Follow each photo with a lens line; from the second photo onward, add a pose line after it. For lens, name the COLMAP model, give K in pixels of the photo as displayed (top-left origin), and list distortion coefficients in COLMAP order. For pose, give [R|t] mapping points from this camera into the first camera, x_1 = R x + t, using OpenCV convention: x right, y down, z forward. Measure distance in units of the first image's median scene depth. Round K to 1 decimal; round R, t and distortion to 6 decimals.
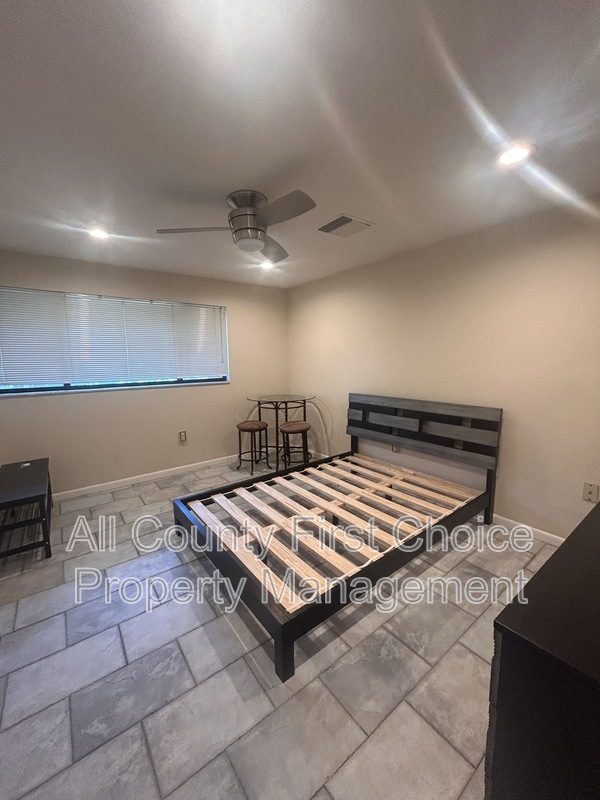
lens RADIAL K [[323.0, 0, 301.9], [0, 323.0, 400.8], [0, 0, 1]] dist [0.008259, -0.001411]
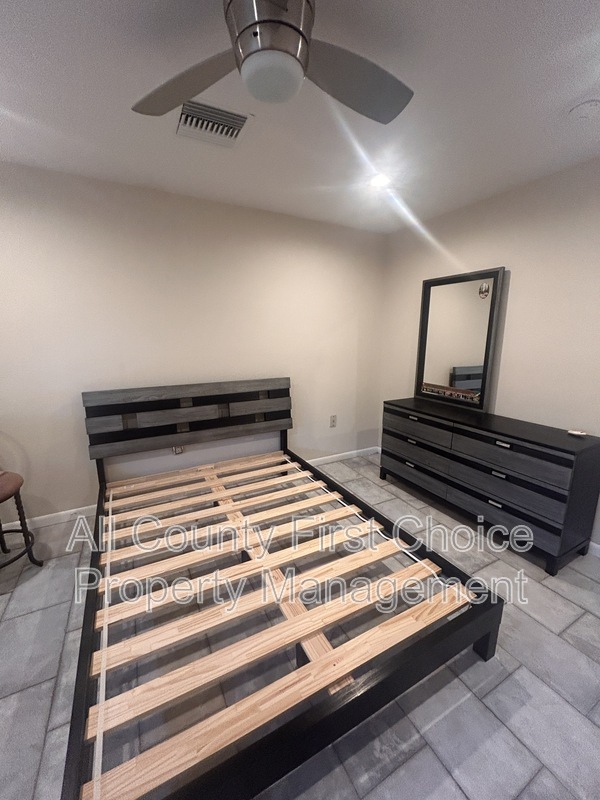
lens RADIAL K [[323.0, 0, 300.6], [0, 323.0, 400.5], [0, 0, 1]] dist [0.008259, -0.001411]
pose [[0.154866, -0.190283, 0.969437, -0.519949], [0.128658, 0.976804, 0.171176, -0.084863], [-0.979522, 0.098217, 0.175755, 0.703976]]
